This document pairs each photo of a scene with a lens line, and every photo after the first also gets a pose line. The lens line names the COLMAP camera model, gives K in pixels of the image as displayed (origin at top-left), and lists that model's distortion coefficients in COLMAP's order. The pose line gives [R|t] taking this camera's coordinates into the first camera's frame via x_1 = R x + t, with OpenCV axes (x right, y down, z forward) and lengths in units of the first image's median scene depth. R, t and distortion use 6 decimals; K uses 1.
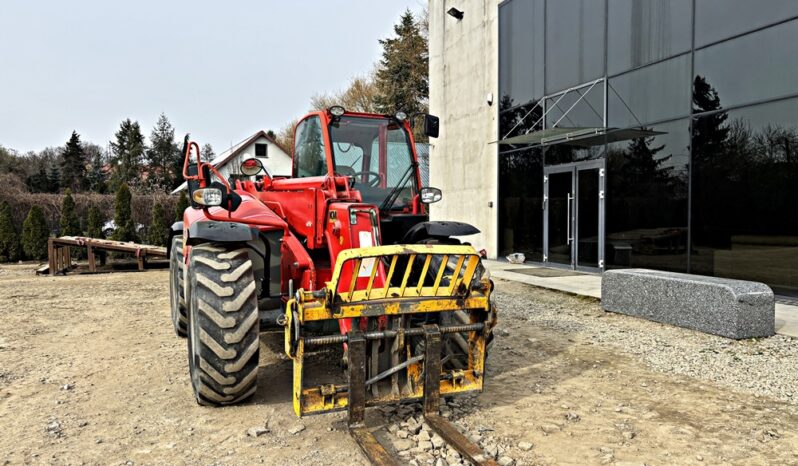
lens RADIAL K [[603.1, 0, 395.1], [0, 603.1, 237.1], [0, 0, 1]] dist [0.052206, -0.065212]
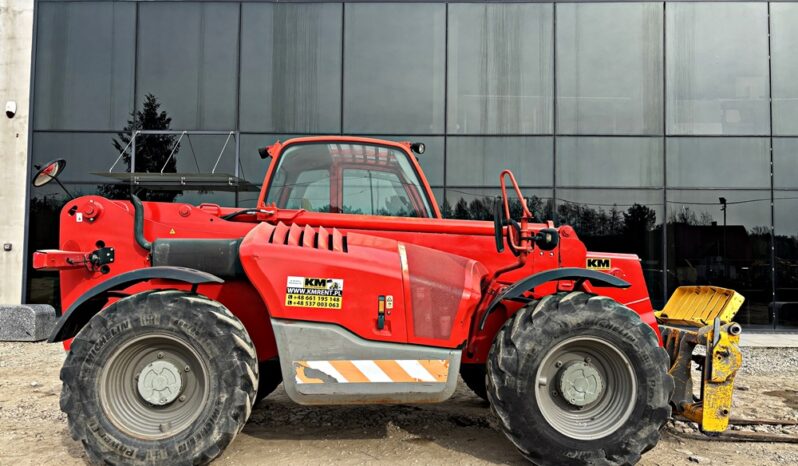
lens RADIAL K [[603.1, 0, 395.7], [0, 603.1, 240.1], [0, 0, 1]] dist [0.052206, -0.065212]
pose [[0.356735, 0.051557, 0.932782, -0.574129], [0.021437, 0.997761, -0.063347, -0.007433], [-0.933960, 0.042594, 0.354831, 0.430702]]
